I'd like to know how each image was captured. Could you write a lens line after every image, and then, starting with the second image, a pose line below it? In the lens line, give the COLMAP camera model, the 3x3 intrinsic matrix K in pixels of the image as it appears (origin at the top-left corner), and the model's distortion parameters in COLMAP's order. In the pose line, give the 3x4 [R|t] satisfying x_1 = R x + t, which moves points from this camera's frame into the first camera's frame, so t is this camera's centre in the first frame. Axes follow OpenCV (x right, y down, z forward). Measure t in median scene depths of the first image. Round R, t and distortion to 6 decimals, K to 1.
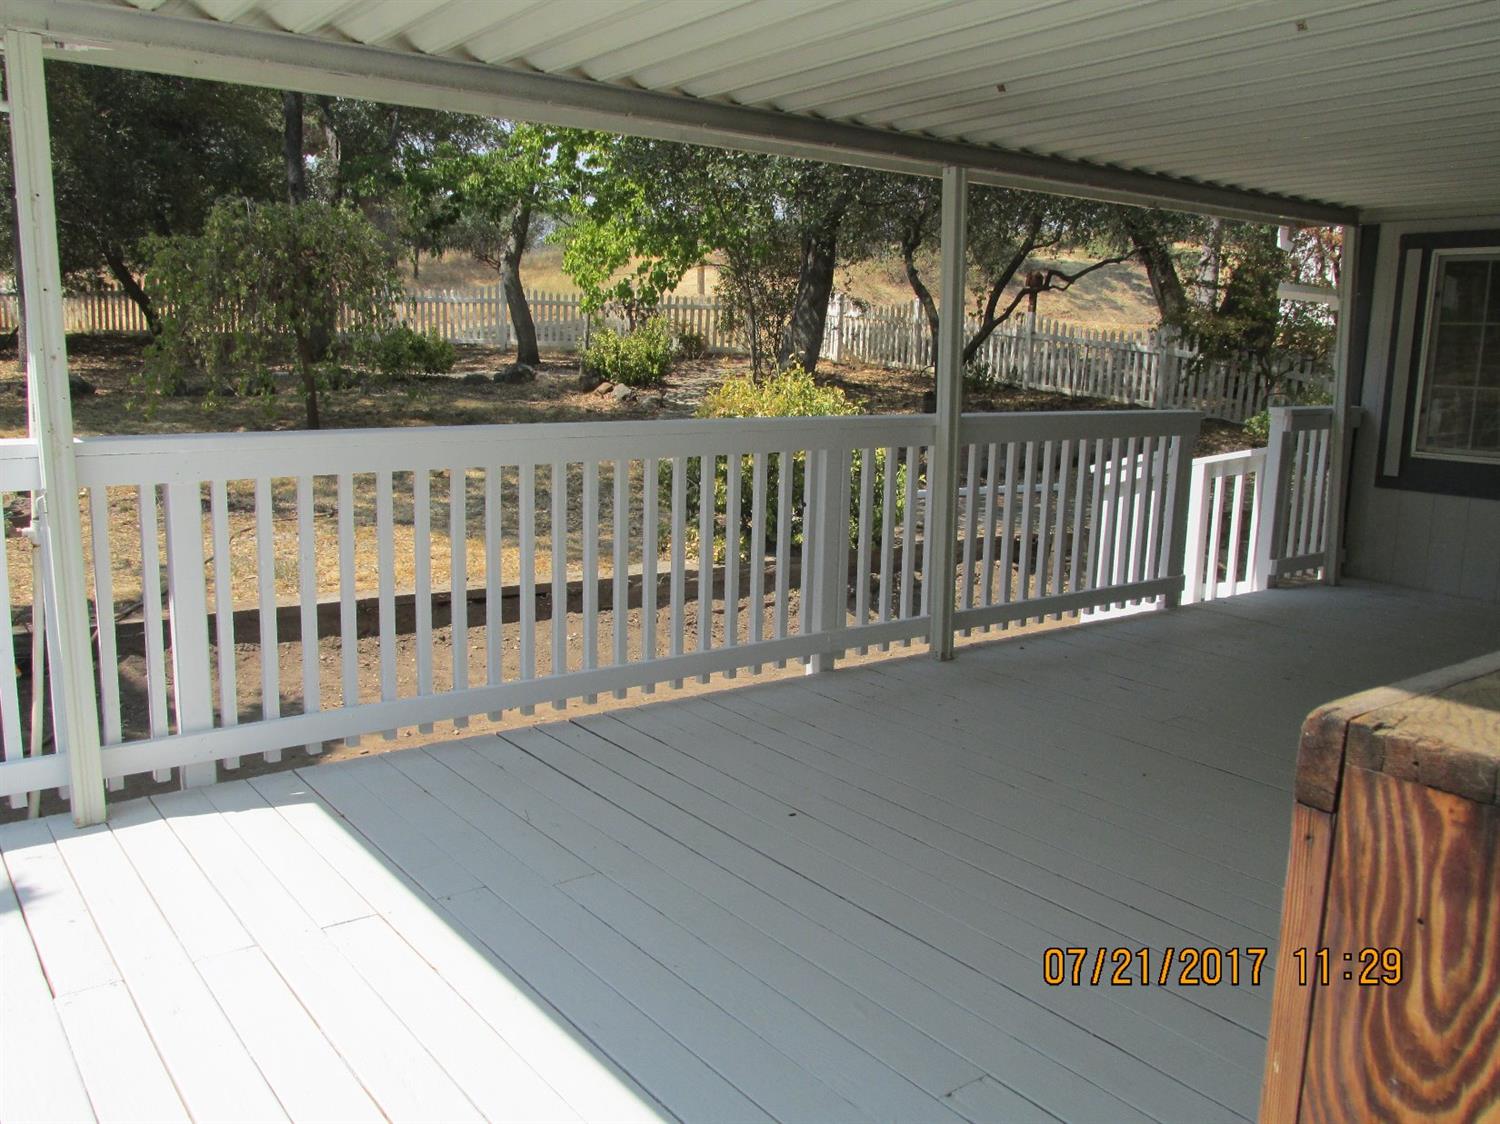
lens RADIAL K [[1244.8, 0, 745.7], [0, 1244.8, 562.9], [0, 0, 1]] dist [-0.026641, -0.002392]
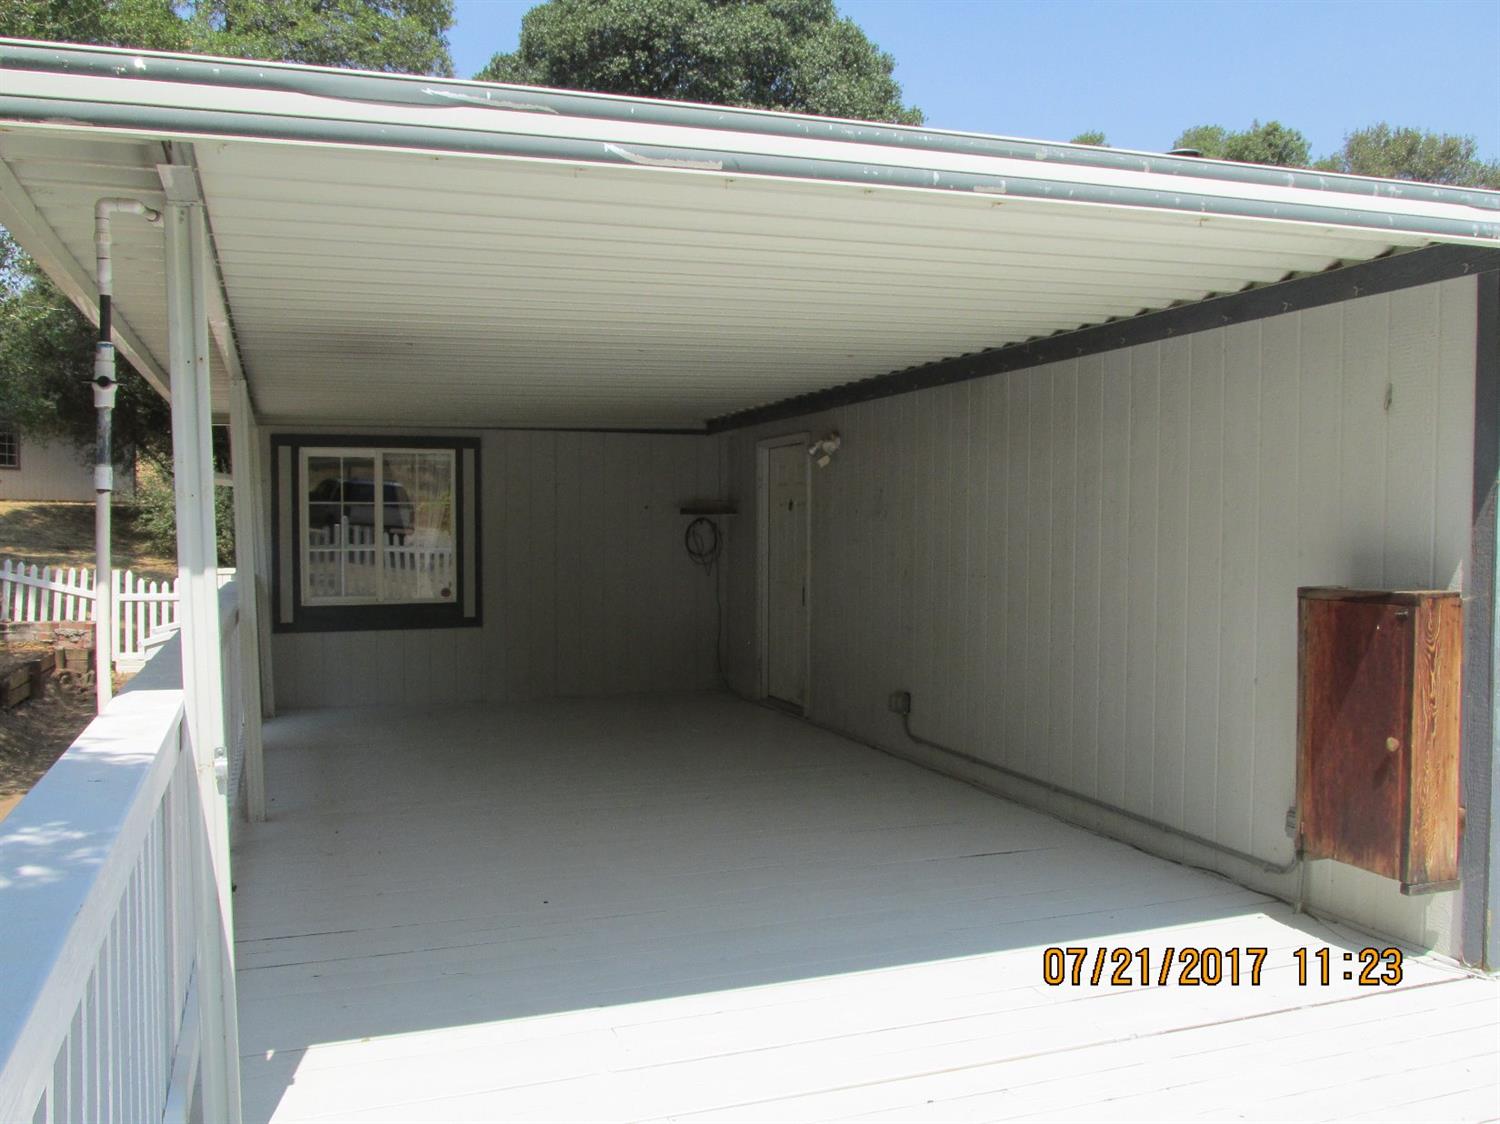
lens RADIAL K [[1244.8, 0, 750.5], [0, 1244.8, 555.3], [0, 0, 1]] dist [-0.026641, -0.002392]
pose [[0.275357, -0.042769, 0.960390, -0.567993], [0.168343, 0.985719, -0.004369, -0.053955], [-0.946488, 0.162878, 0.278624, 0.194336]]
